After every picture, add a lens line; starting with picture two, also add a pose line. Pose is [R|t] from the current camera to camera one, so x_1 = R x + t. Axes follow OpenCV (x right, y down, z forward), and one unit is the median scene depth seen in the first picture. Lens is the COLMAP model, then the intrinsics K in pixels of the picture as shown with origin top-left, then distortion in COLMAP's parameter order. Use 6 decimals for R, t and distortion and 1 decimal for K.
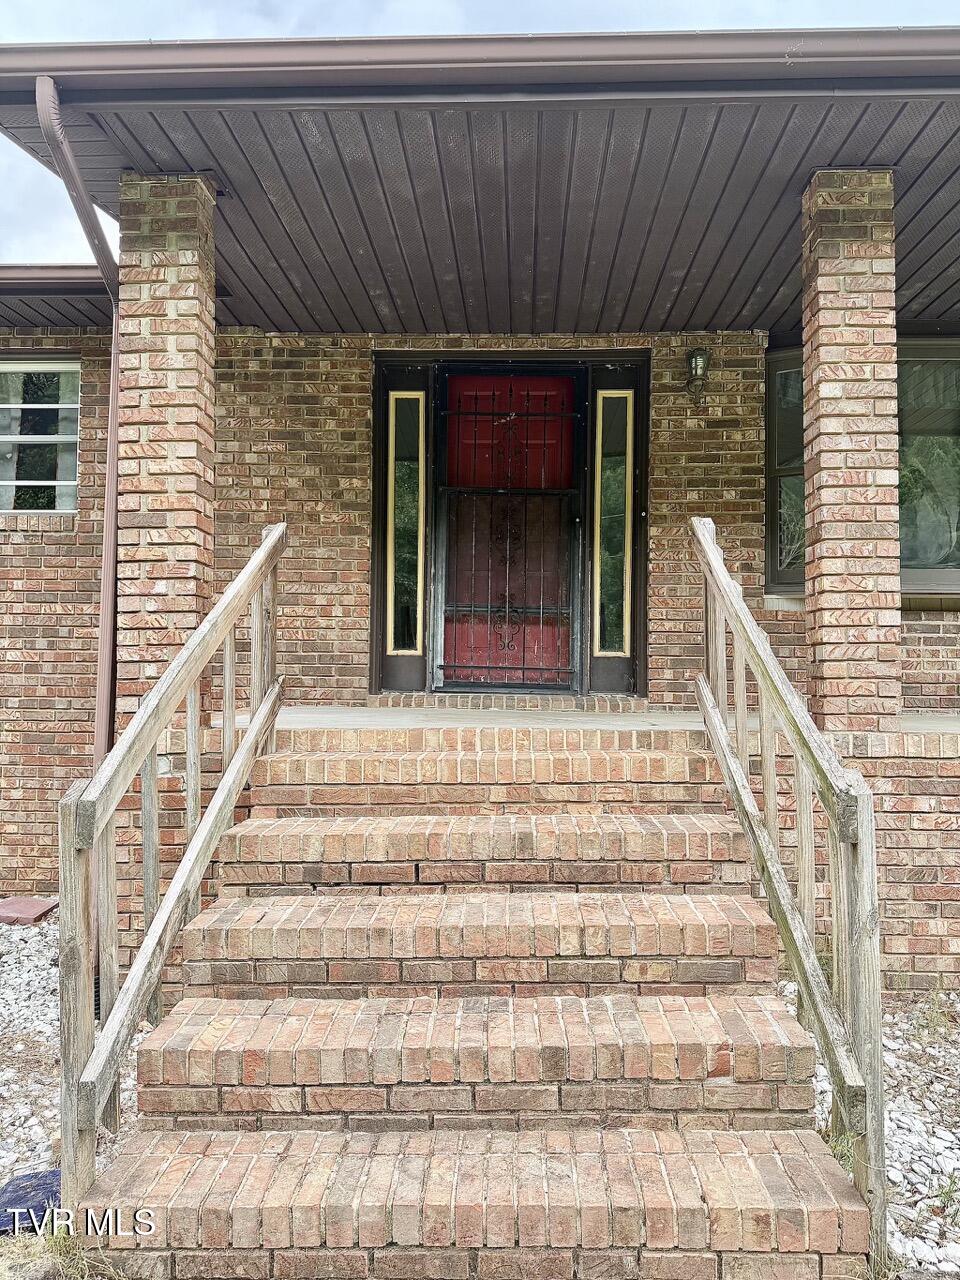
lens RADIAL K [[895.5, 0, 483.7], [0, 895.5, 643.6], [0, 0, 1]] dist [0.064300, -0.014647]
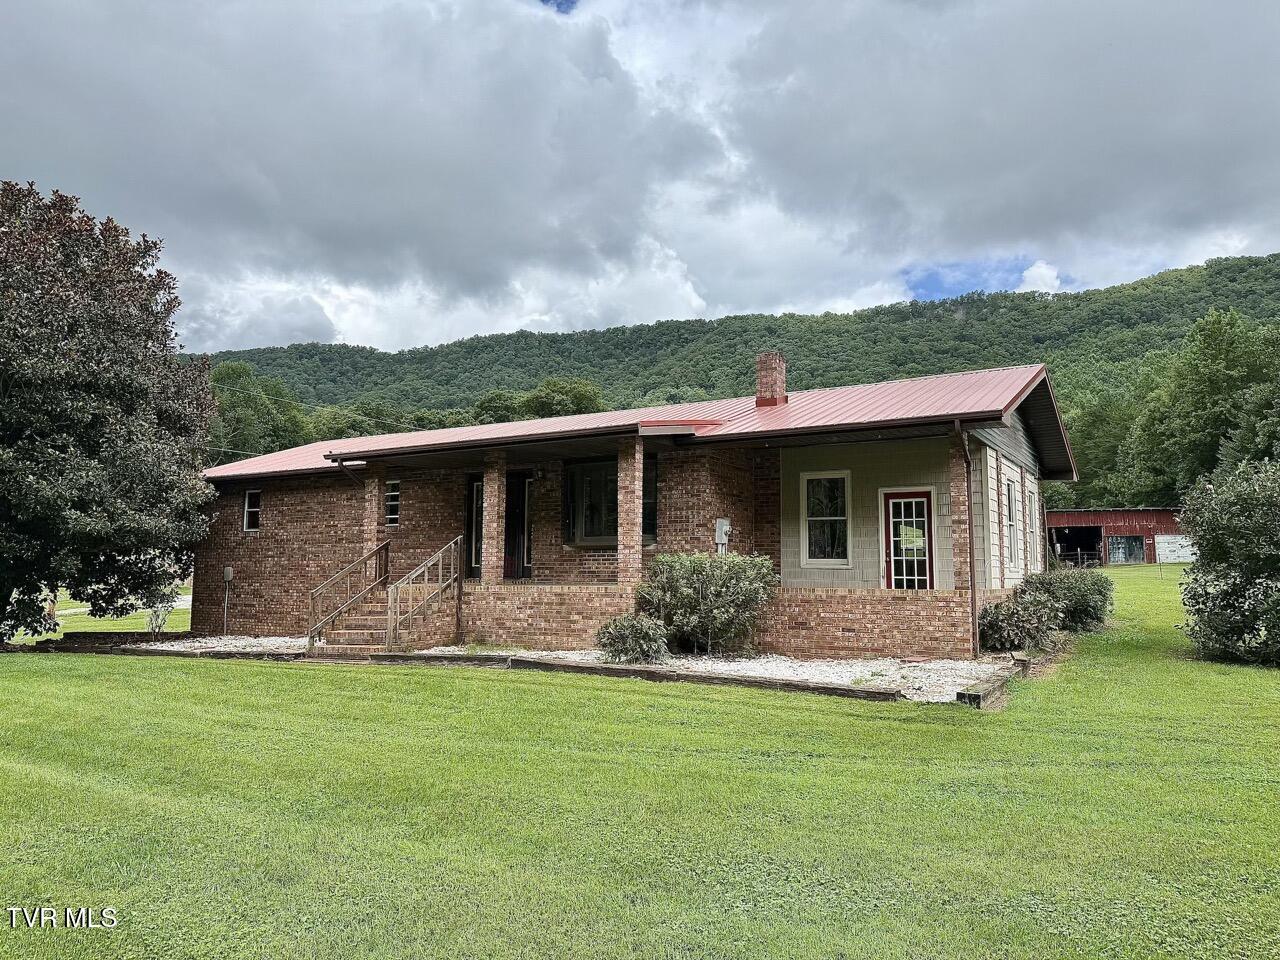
lens RADIAL K [[895.5, 0, 640.2], [0, 895.5, 479.3], [0, 0, 1]] dist [0.064300, -0.014647]
pose [[0.872392, -0.056757, -0.485501, 2.016835], [0.017998, 0.996292, -0.084132, -0.016728], [0.488476, 0.064658, 0.870179, -1.526645]]
